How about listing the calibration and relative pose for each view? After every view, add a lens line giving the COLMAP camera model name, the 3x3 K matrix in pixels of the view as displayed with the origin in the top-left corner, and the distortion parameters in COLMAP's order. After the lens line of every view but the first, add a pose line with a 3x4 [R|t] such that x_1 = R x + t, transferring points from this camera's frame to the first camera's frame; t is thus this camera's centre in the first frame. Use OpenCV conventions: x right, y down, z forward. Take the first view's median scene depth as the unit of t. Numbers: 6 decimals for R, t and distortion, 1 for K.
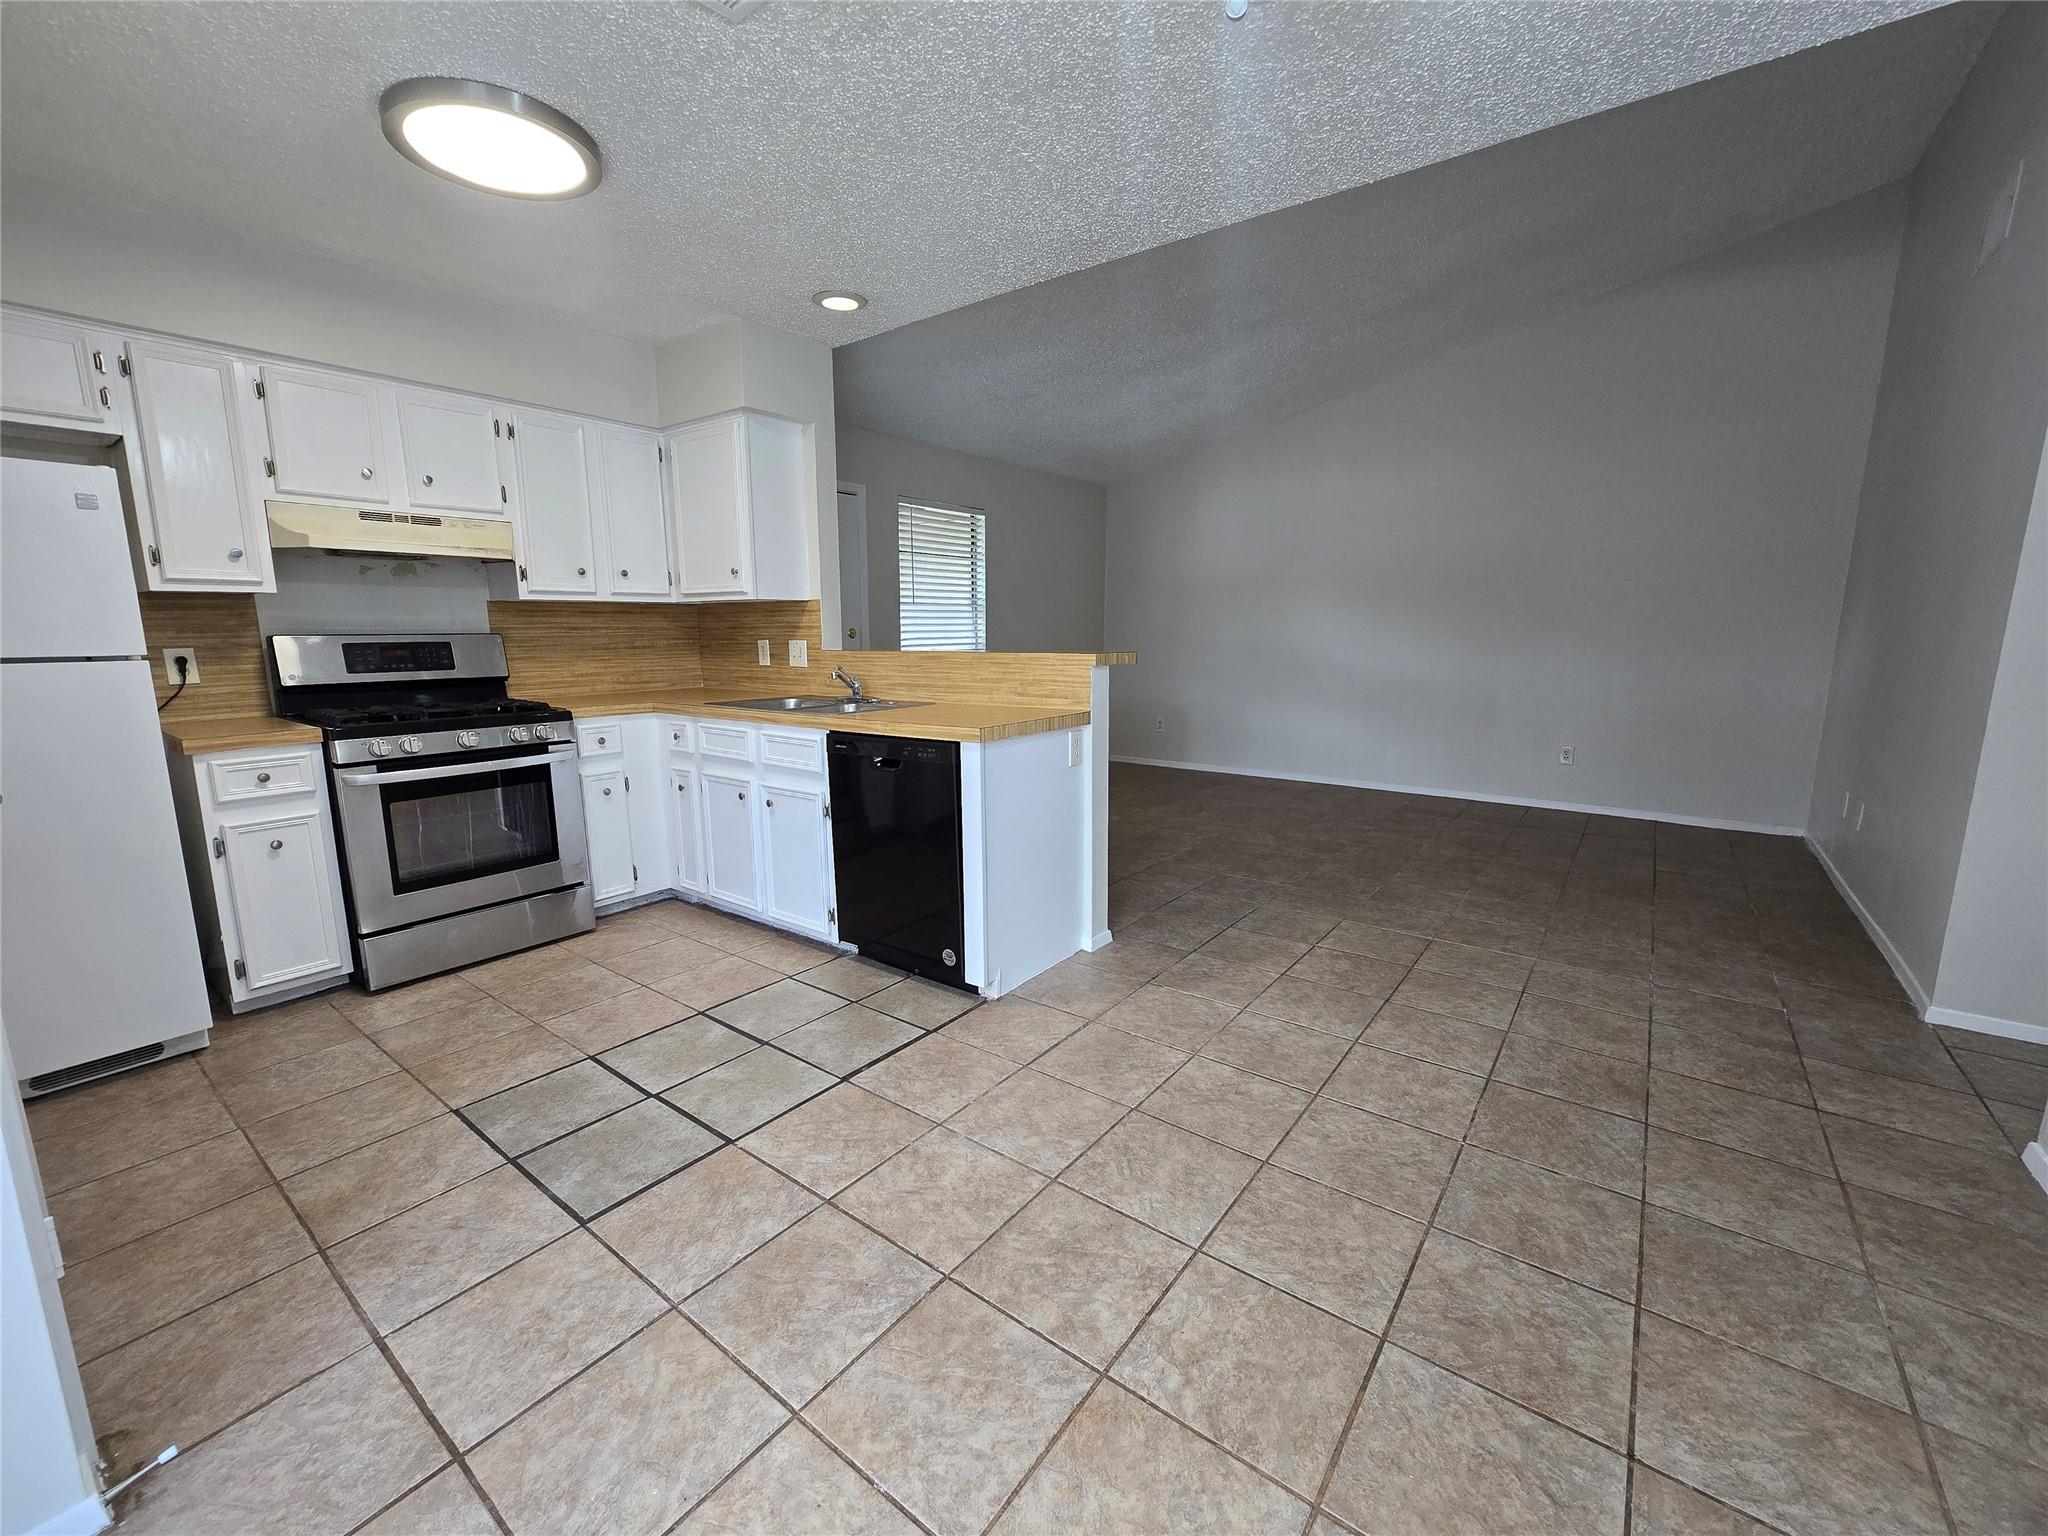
lens RADIAL K [[836.9, 0, 1029.1], [0, 836.9, 768.2], [0, 0, 1]] dist [-0.005472, 0.001655]
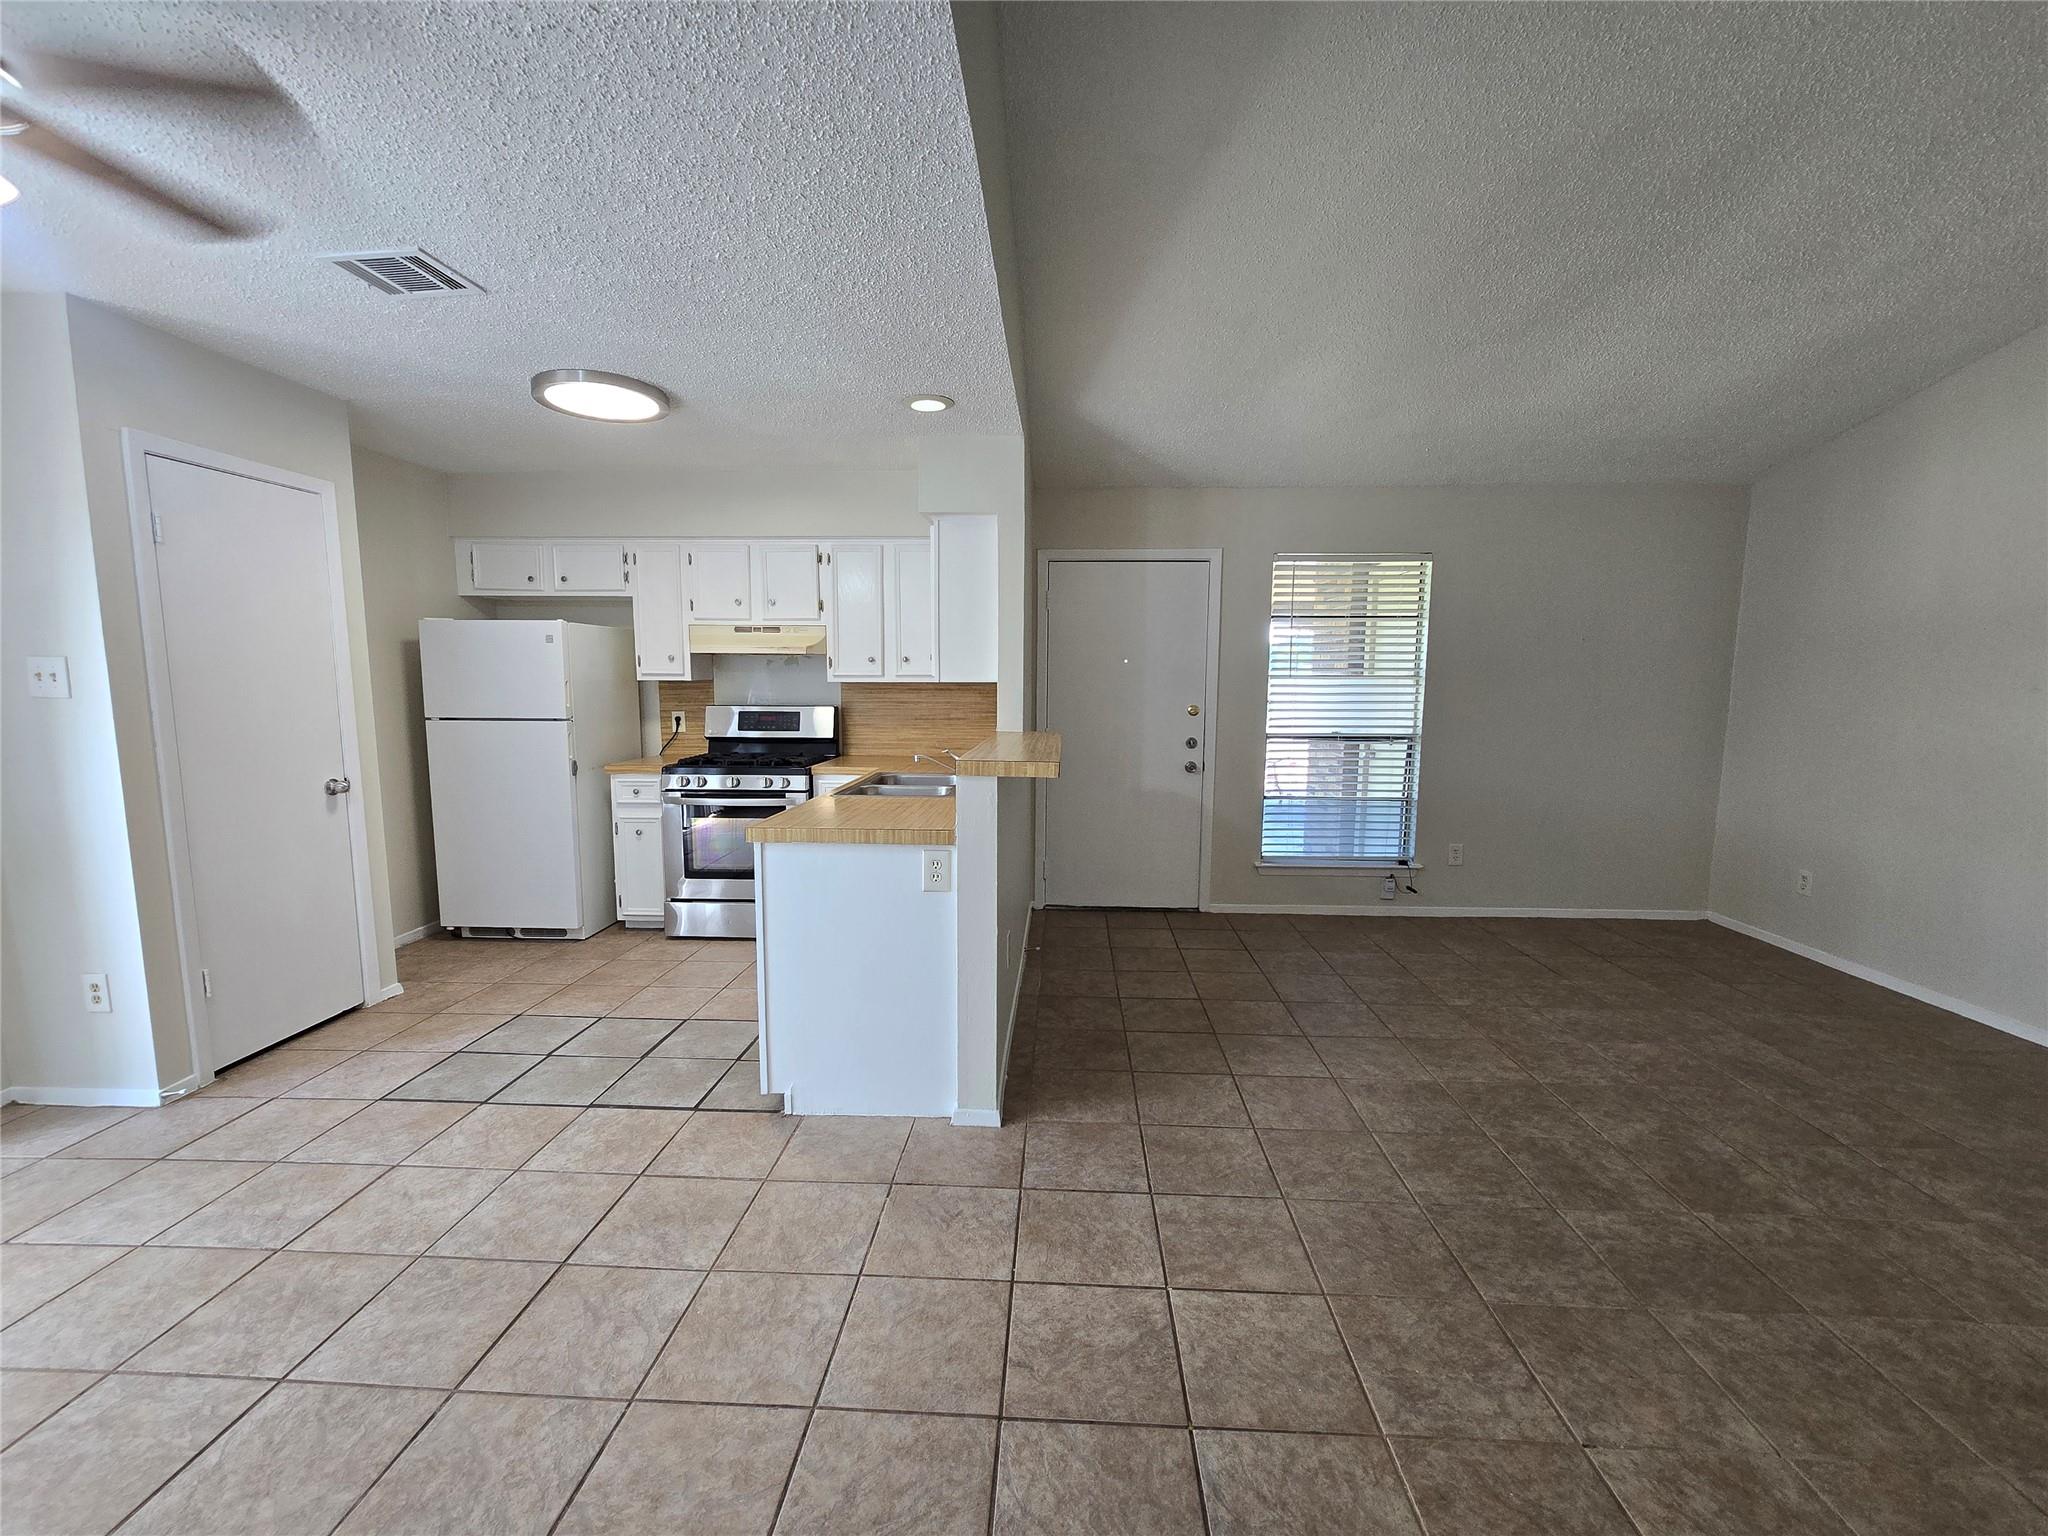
lens RADIAL K [[836.9, 0, 1028.2], [0, 836.9, 768.7], [0, 0, 1]] dist [-0.005472, 0.001655]
pose [[0.562700, 0.094988, -0.821186, 0.859626], [-0.144163, 0.989430, 0.015665, -0.166006], [0.813994, 0.109570, 0.570446, 0.647162]]
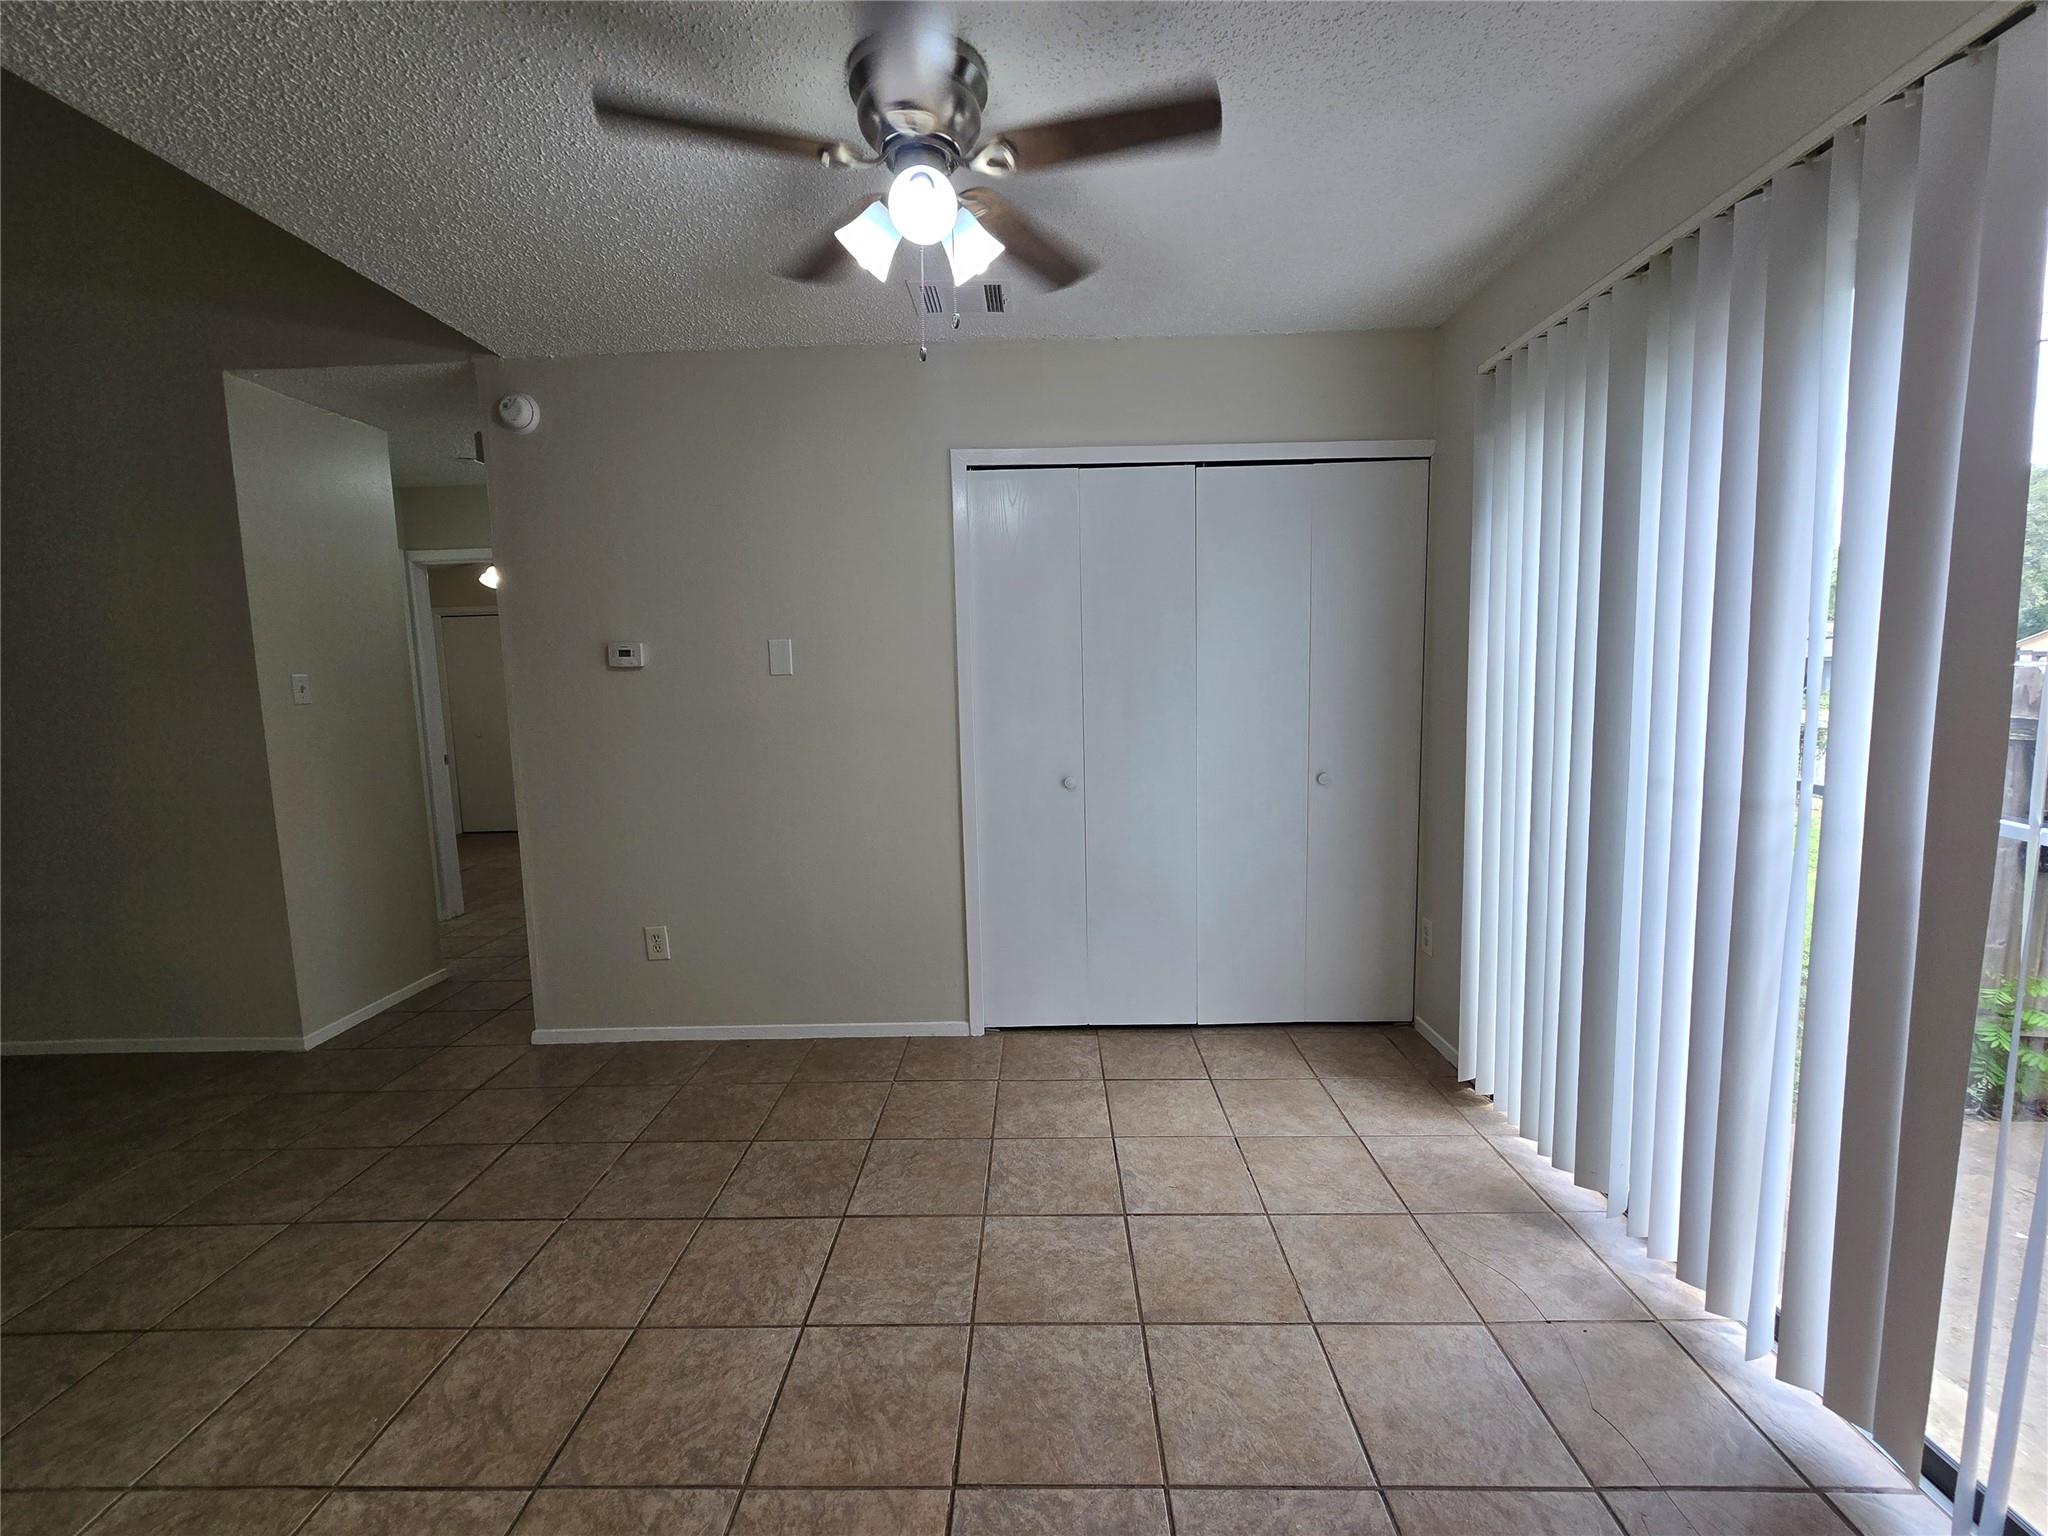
lens RADIAL K [[836.9, 0, 1026.9], [0, 836.9, 773.7], [0, 0, 1]] dist [-0.005472, 0.001655]
pose [[-0.587127, -0.079273, 0.805604, -0.451437], [0.163248, 0.963151, 0.213752, -0.161246], [-0.792863, 0.257013, -0.552551, 0.708083]]
